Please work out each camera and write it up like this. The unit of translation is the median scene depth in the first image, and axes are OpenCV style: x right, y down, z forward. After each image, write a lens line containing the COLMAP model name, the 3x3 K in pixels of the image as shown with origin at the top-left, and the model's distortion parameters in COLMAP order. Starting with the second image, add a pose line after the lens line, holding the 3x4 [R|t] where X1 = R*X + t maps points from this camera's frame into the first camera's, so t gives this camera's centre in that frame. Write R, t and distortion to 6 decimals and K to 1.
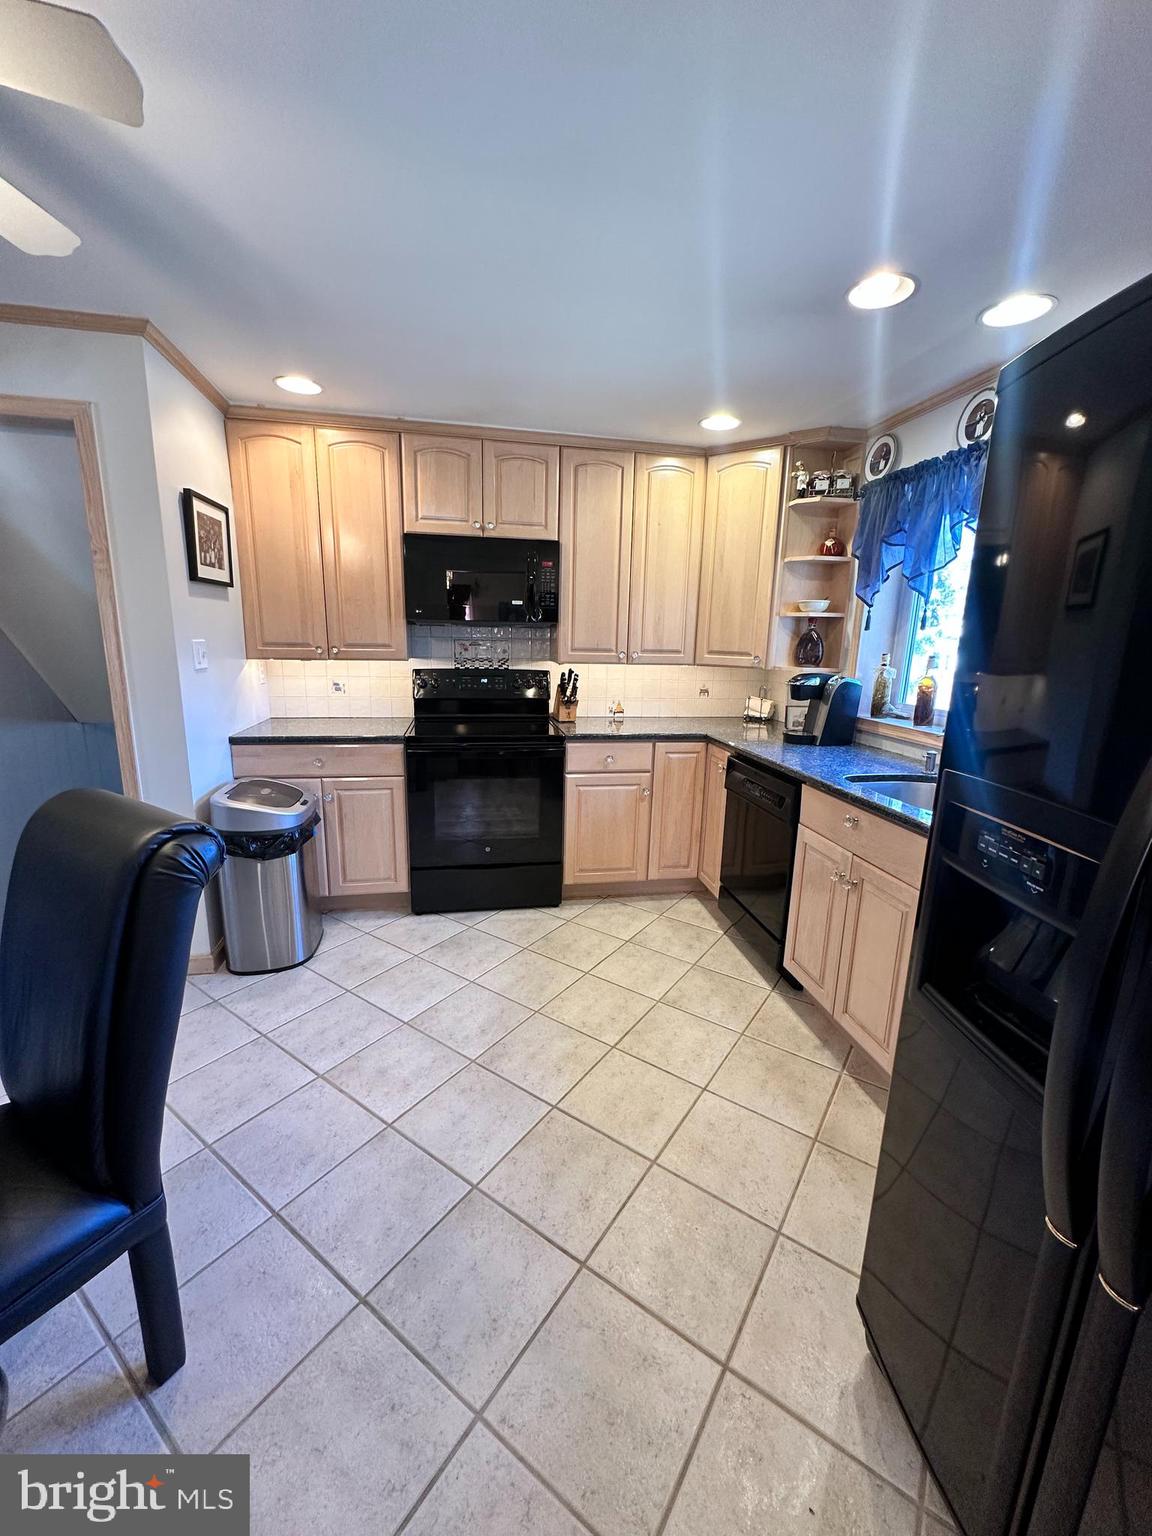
lens RADIAL K [[610.2, 0, 576.0], [0, 610.2, 768.0], [0, 0, 1]] dist [0.002639, 0.000229]
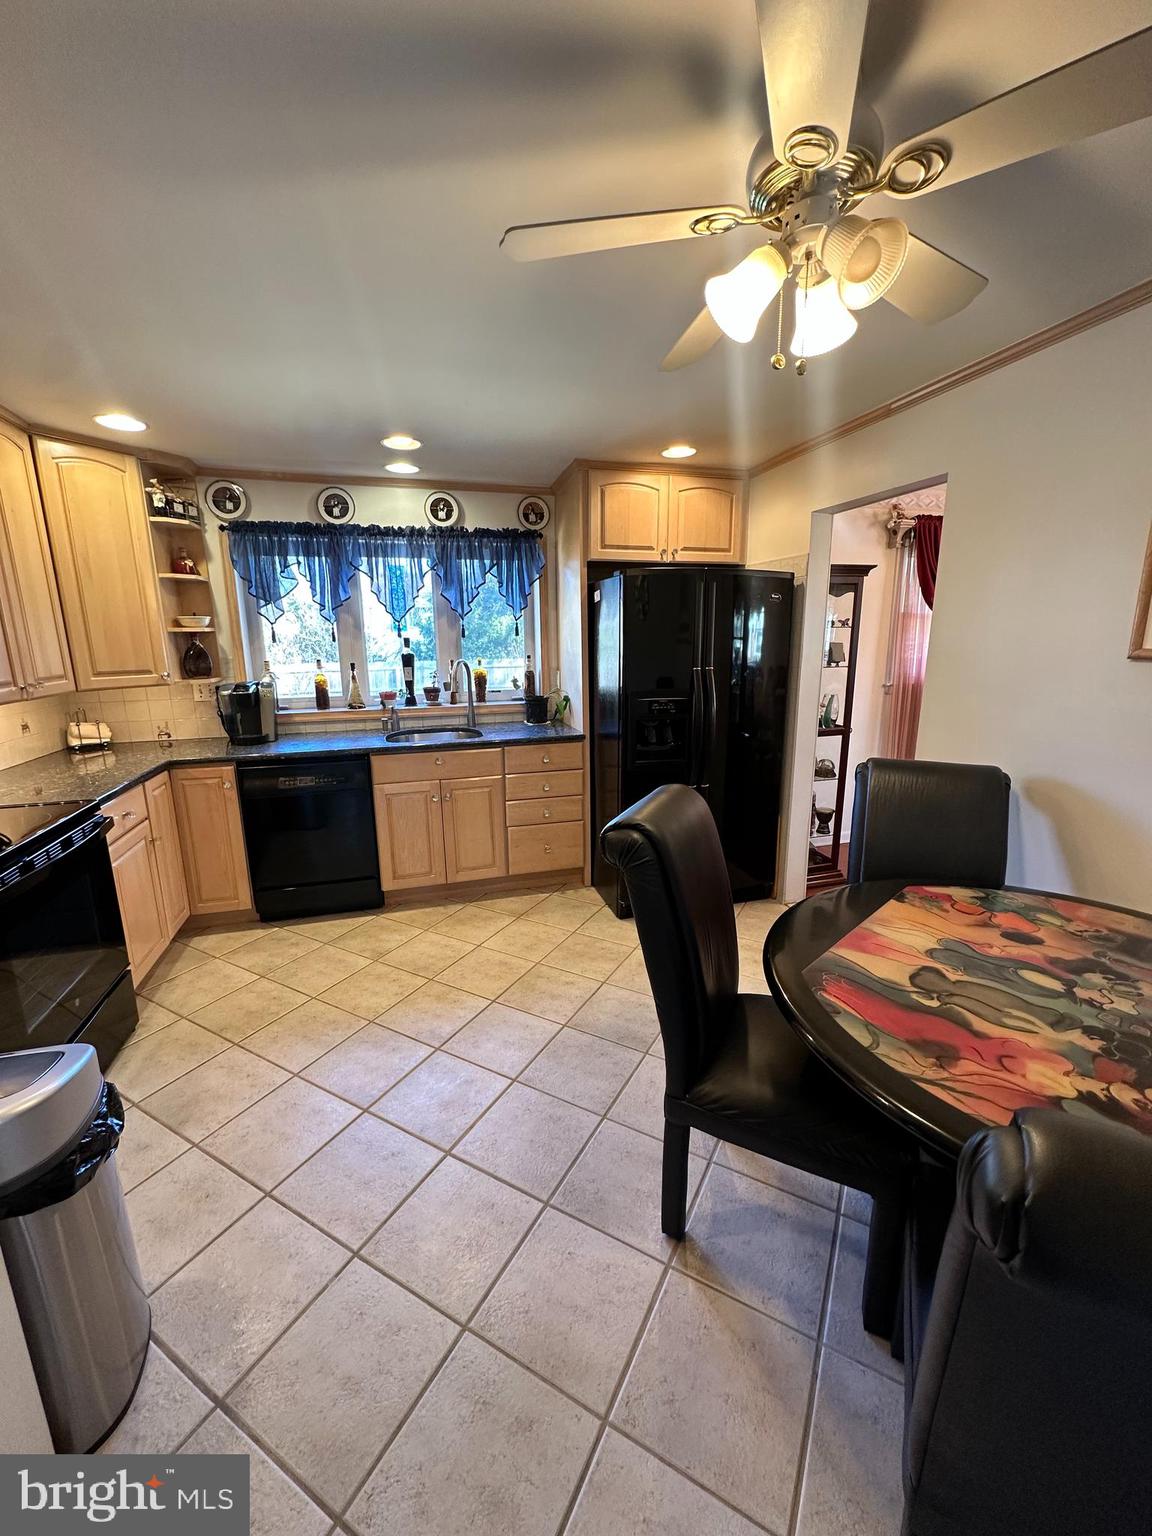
lens RADIAL K [[613.3, 0, 578.8], [0, 613.3, 767.9], [0, 0, 1]] dist [-0.000613, 0.000430]
pose [[-0.097771, -0.236005, 0.966821, -0.758640], [0.222677, 0.941658, 0.252381, -0.143988], [-0.969977, 0.239964, -0.039514, 0.449811]]
